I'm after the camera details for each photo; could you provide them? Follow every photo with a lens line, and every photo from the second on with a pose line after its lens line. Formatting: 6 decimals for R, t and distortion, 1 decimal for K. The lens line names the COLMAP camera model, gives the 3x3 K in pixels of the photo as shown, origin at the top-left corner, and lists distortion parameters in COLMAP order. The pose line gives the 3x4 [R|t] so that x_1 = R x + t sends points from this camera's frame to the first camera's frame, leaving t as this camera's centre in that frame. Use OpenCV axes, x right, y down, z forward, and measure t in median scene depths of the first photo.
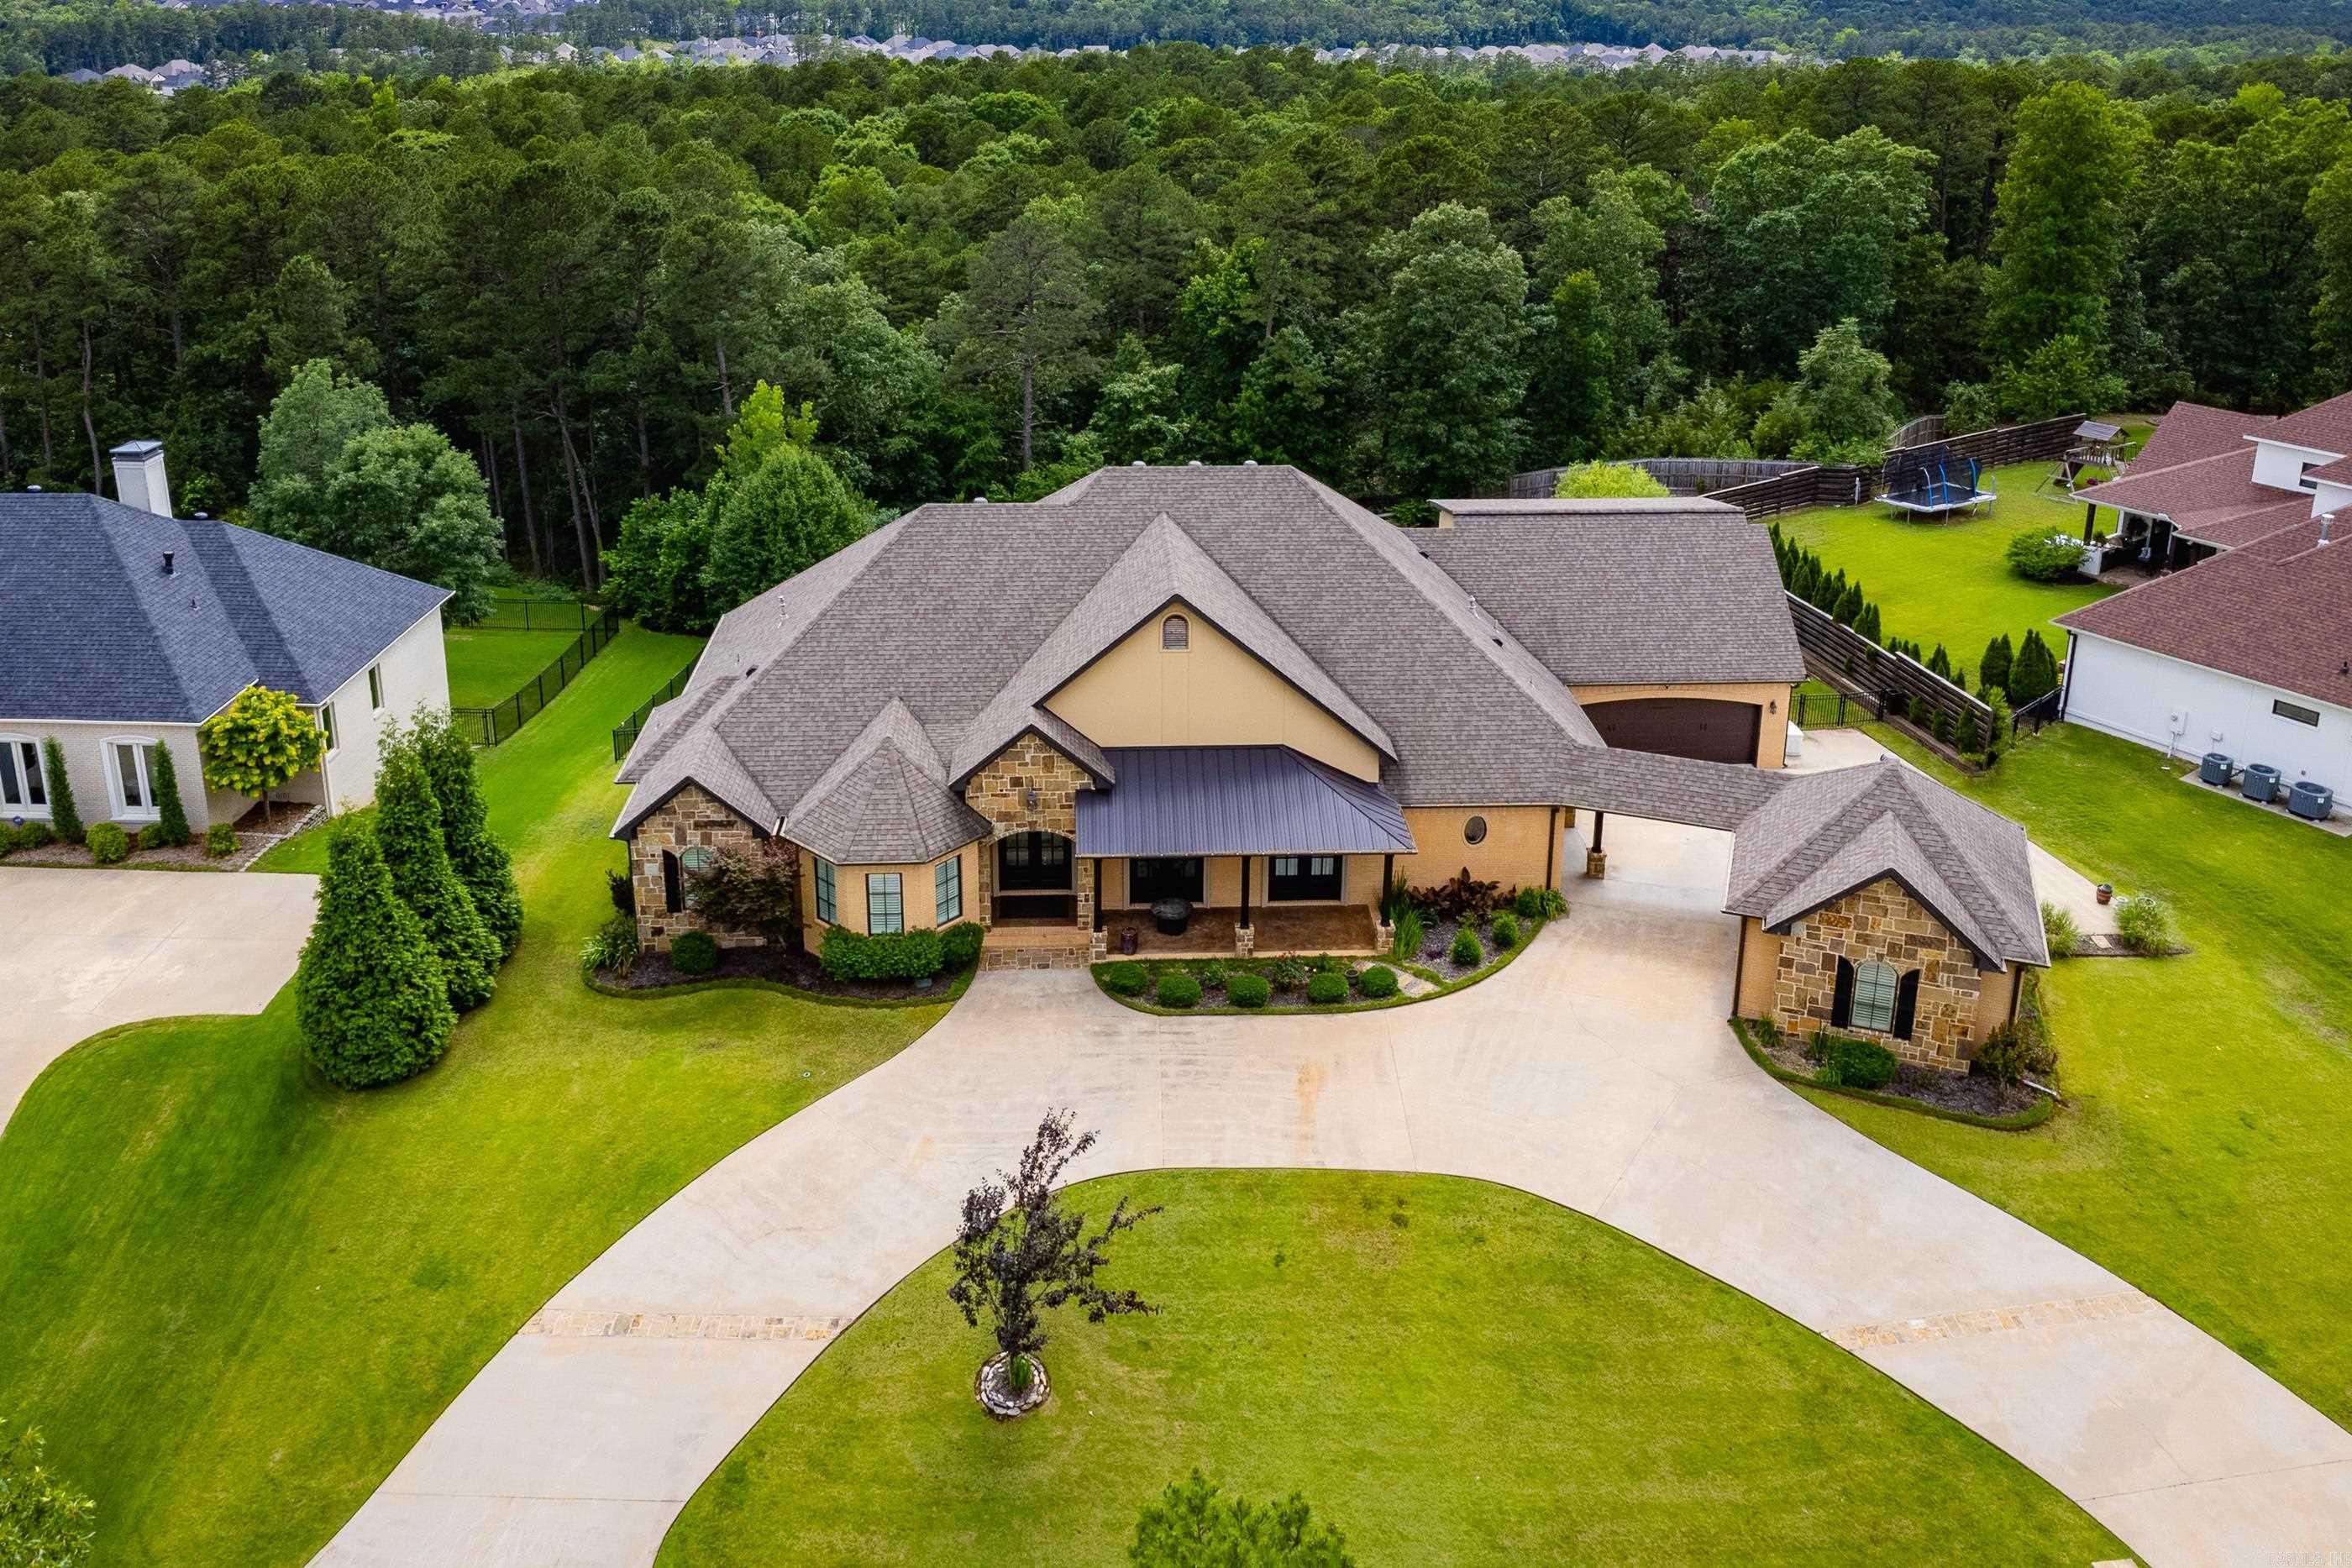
lens RADIAL K [[2112.6, 0, 1012.8], [0, 2112.6, 598.3], [0, 0, 1]] dist [-0.002346, 0.009506]
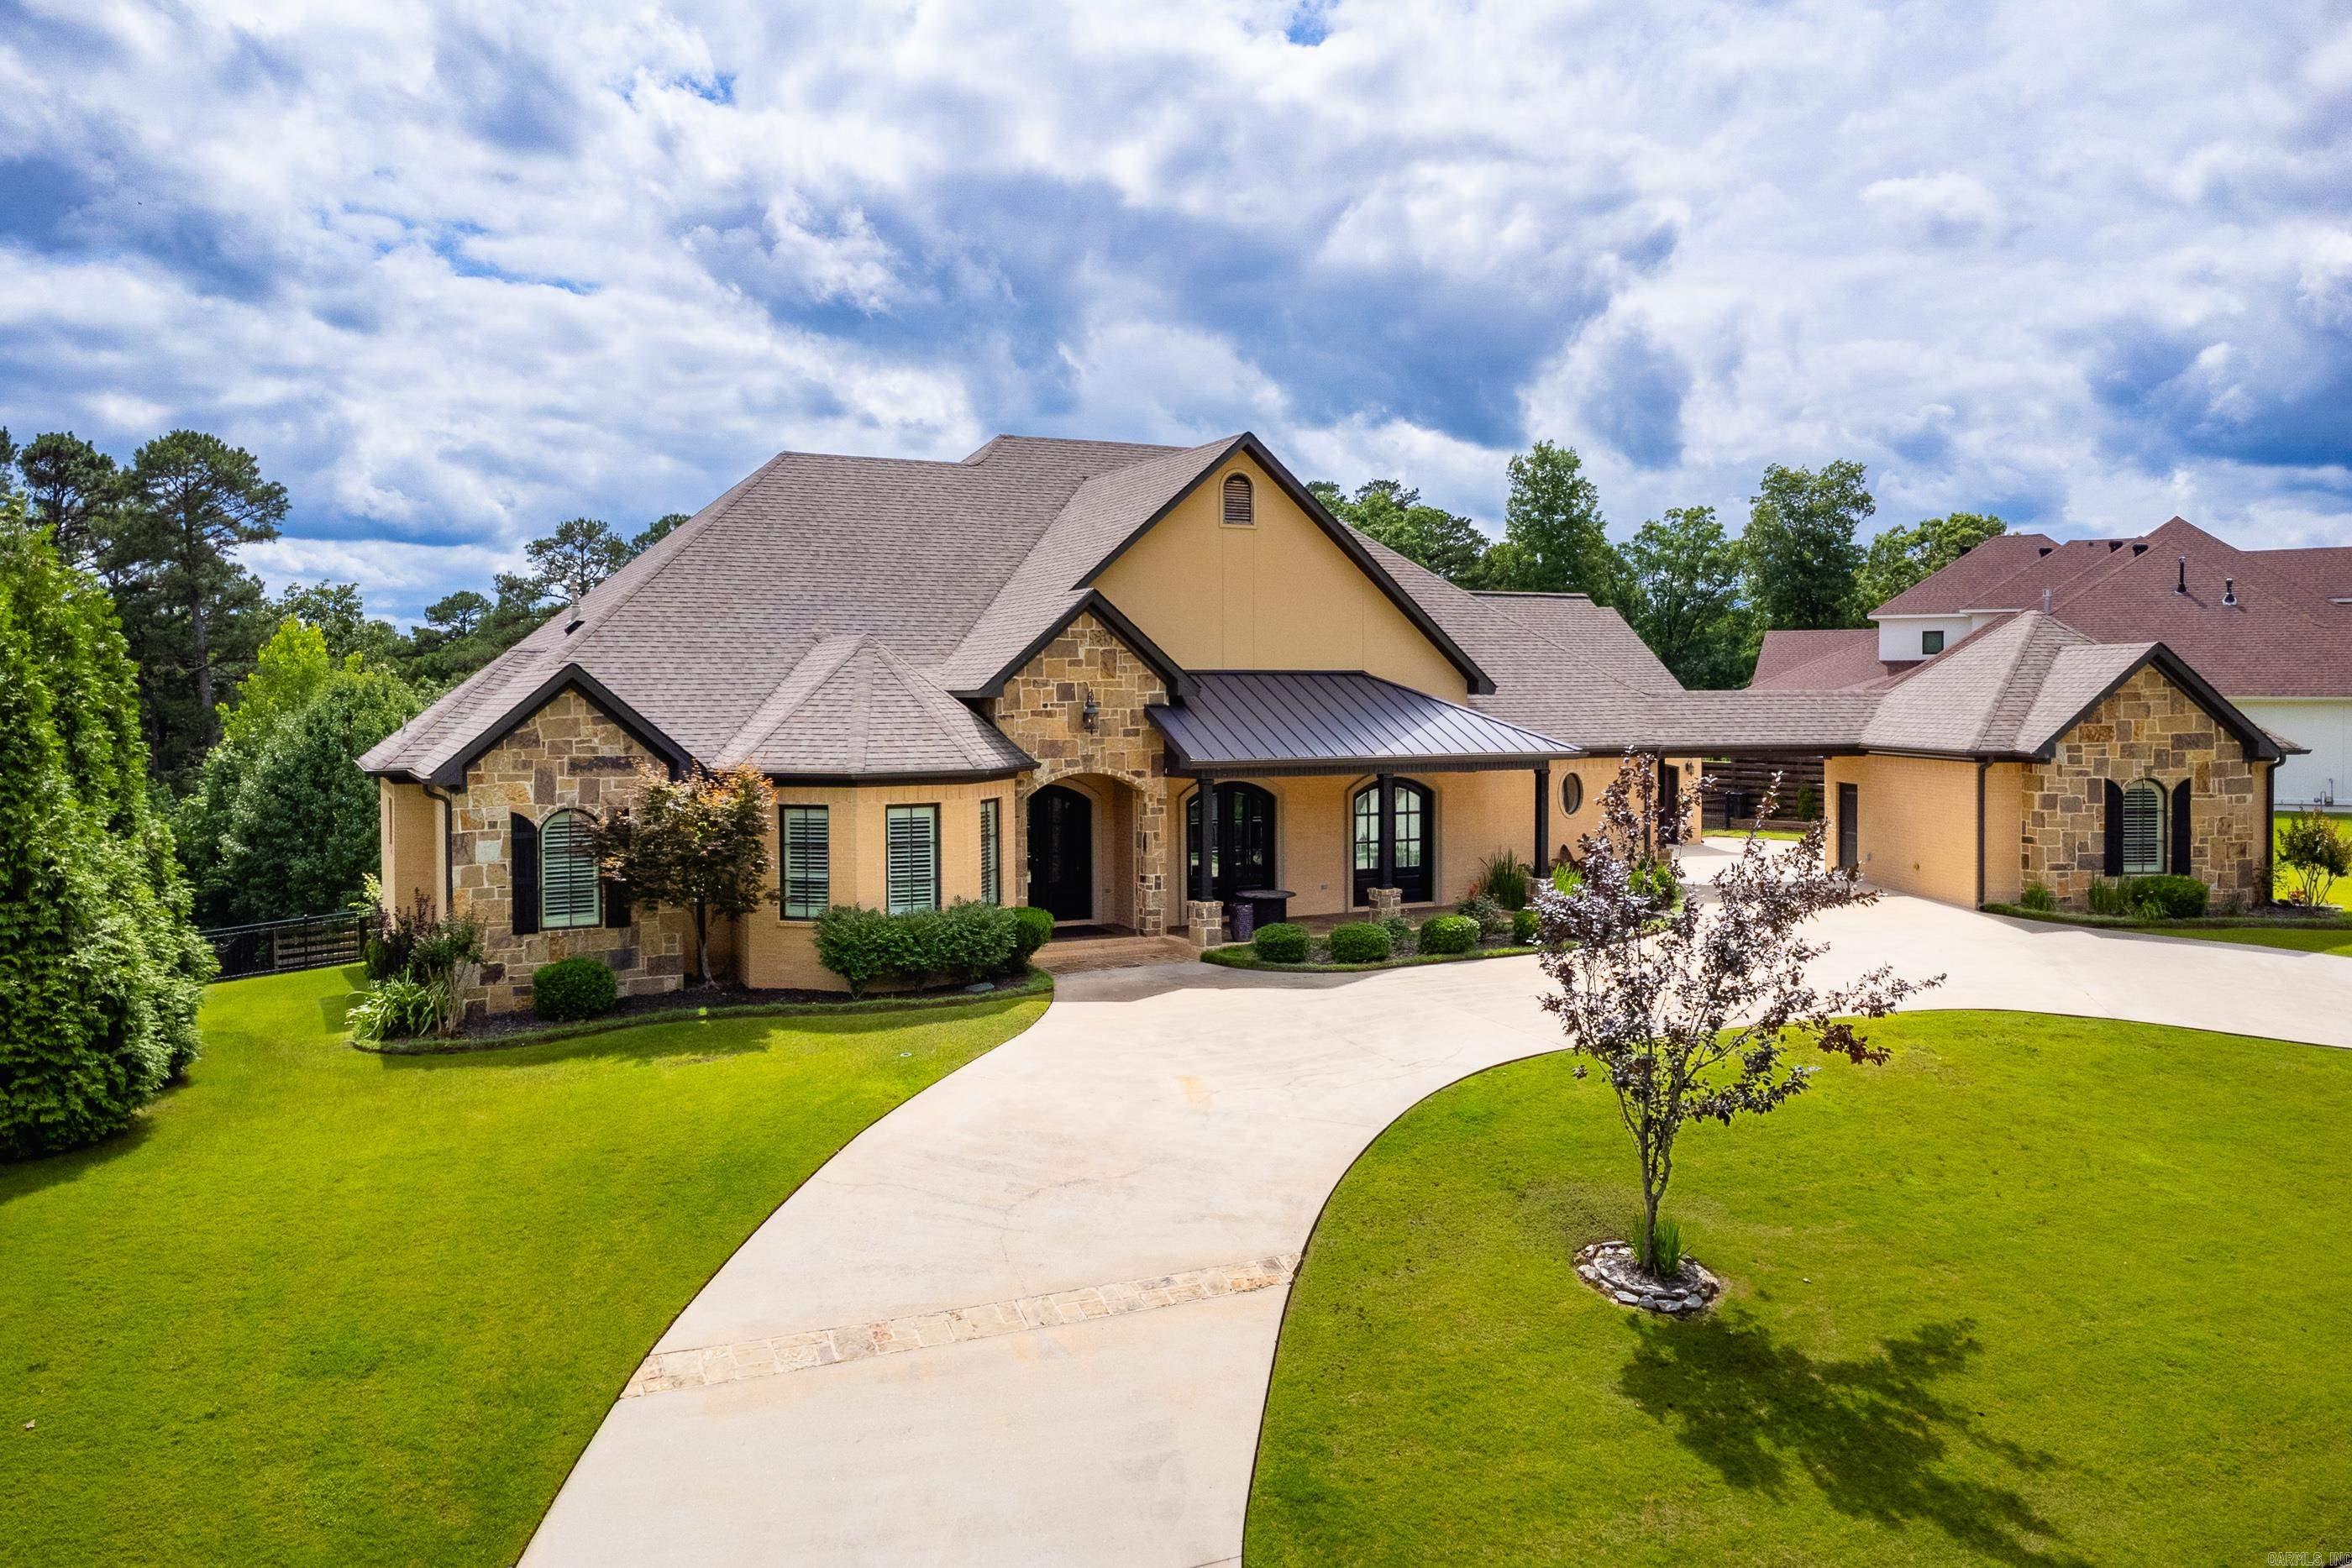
lens RADIAL K [[1929.0, 0, 1176.0], [0, 1929.0, 784.0], [0, 0, 1]] dist [-0.000964, 0.000886]
pose [[0.878505, -0.005480, 0.477703, -0.279532], [0.154503, 0.949456, -0.273242, 0.308034], [-0.452060, 0.313851, 0.834948, 0.509773]]
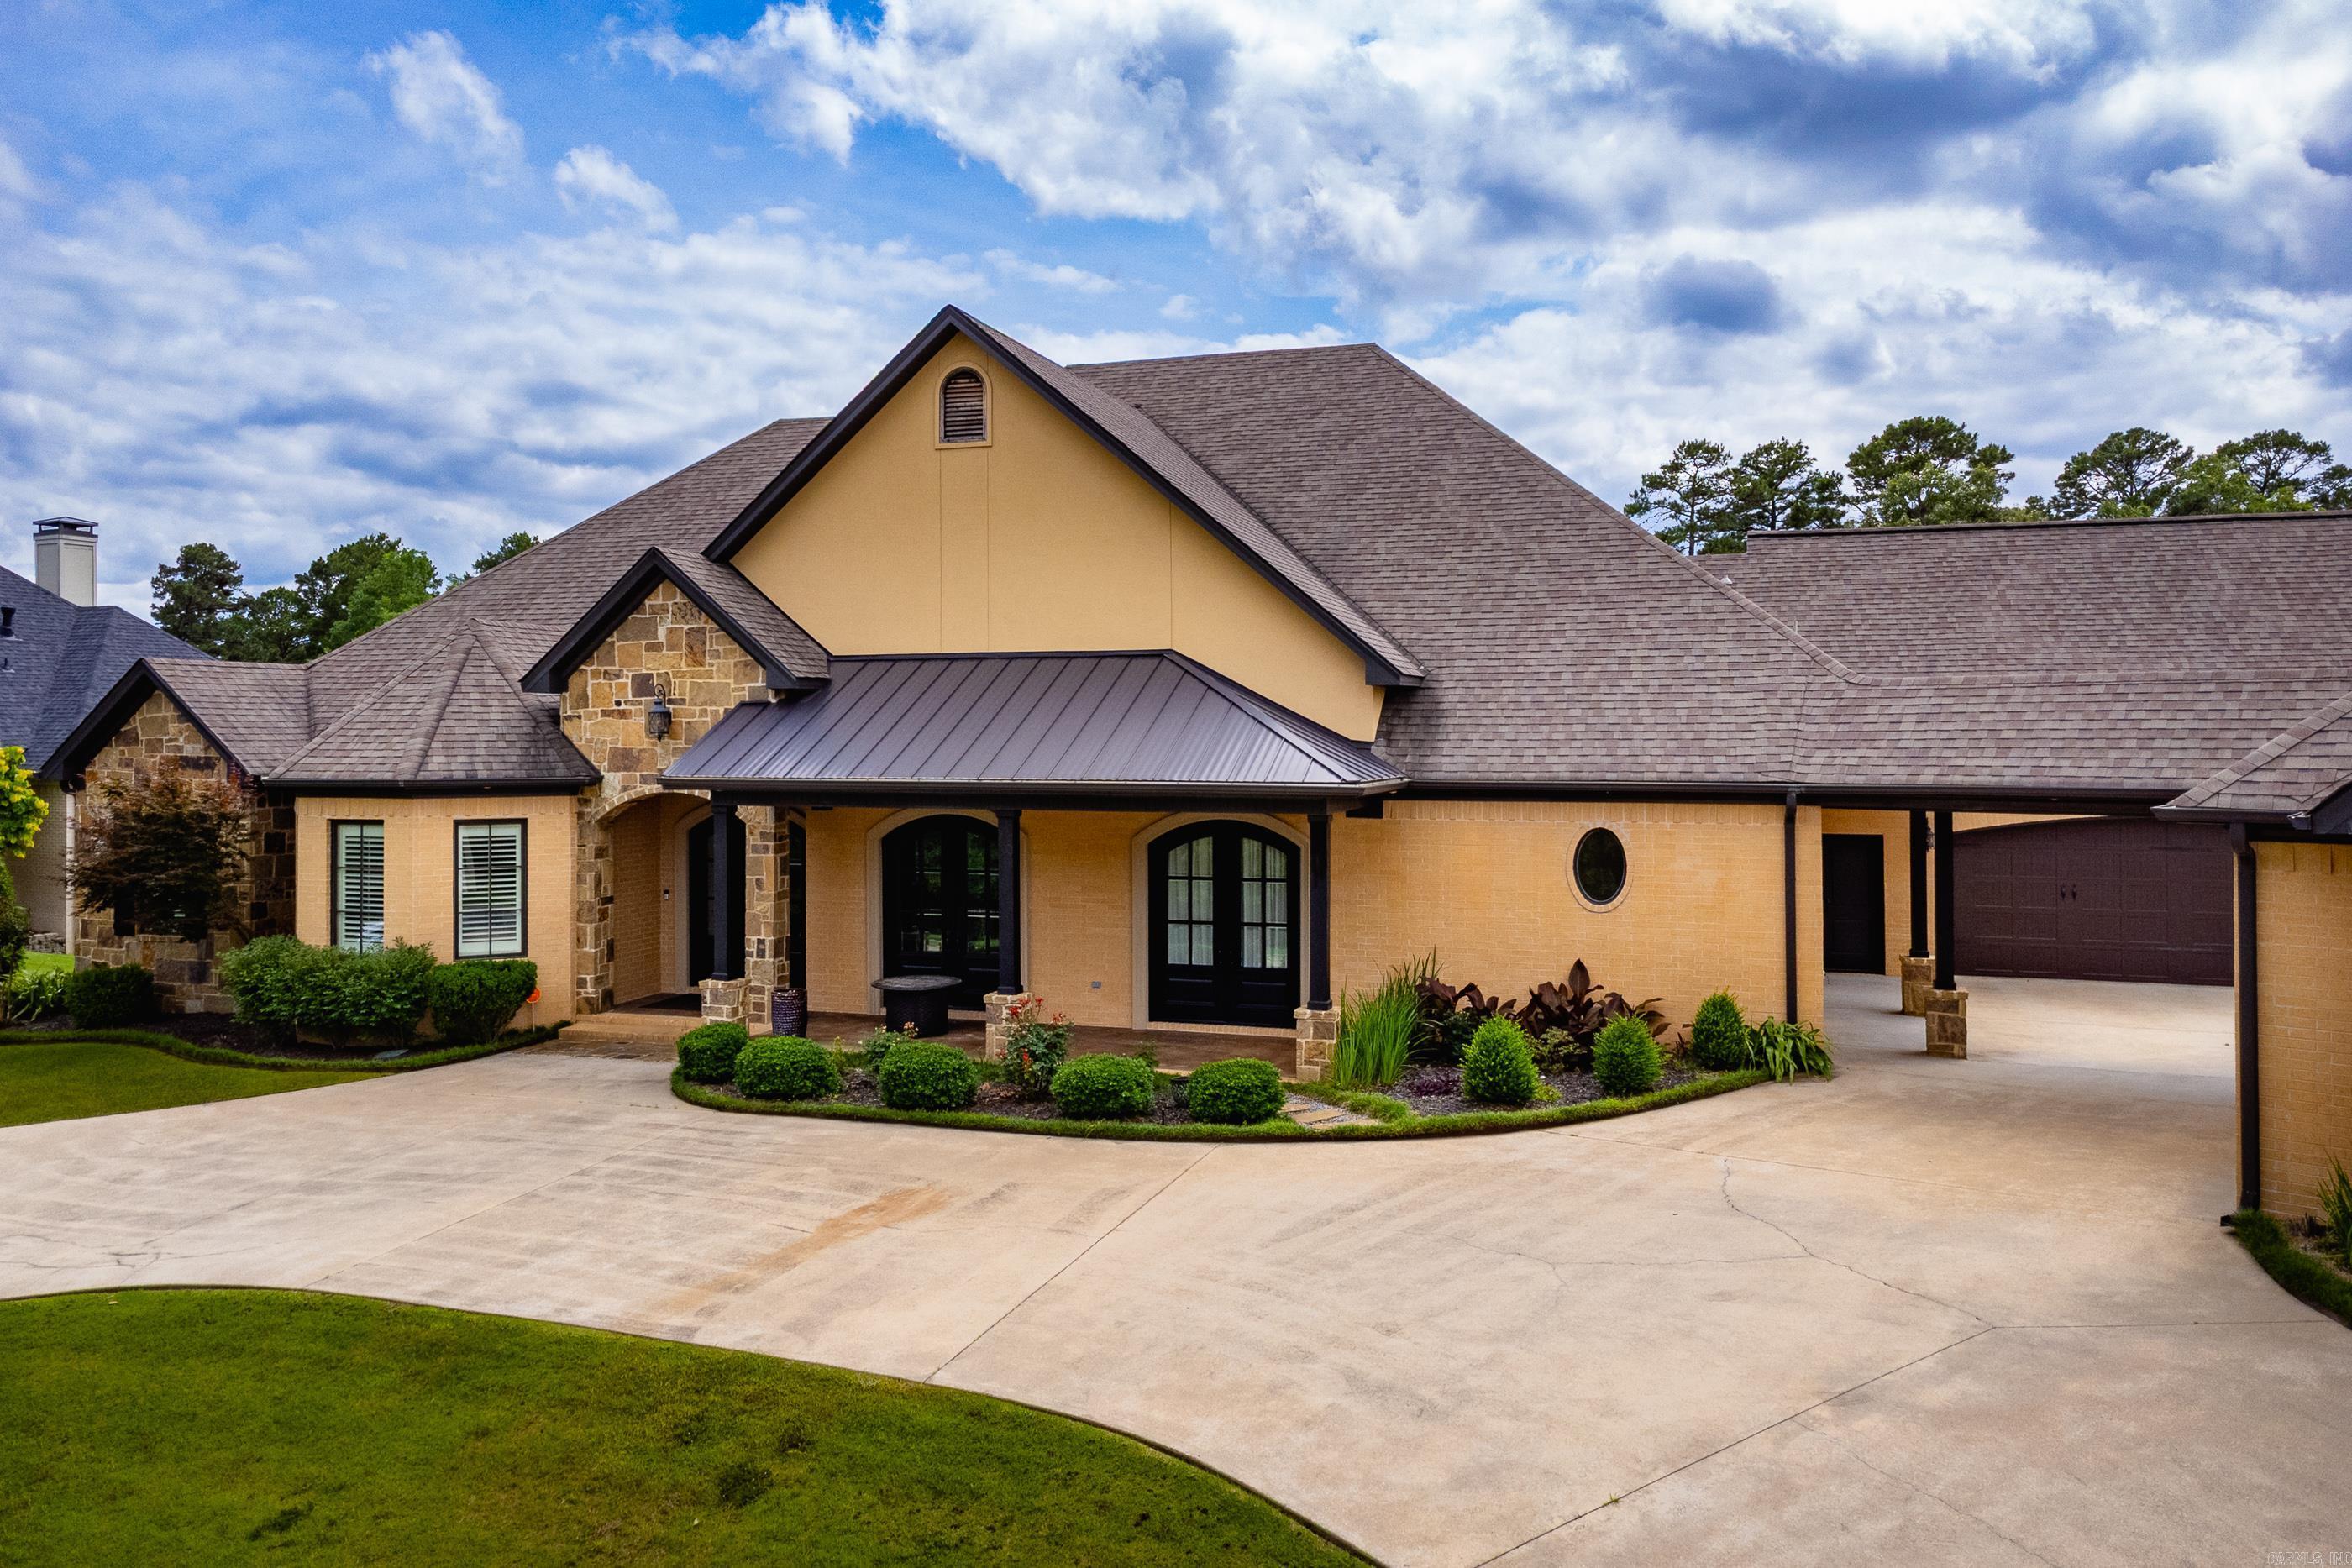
lens RADIAL K [[1873.0, 0, 1051.6], [0, 1873.0, 739.5], [0, 0, 1]] dist [0.015379, -0.014247]
pose [[0.933797, 0.021370, -0.357166, 0.275079], [-0.143075, 0.937237, -0.317988, 0.245395], [0.327953, 0.348037, 0.878246, 0.678670]]
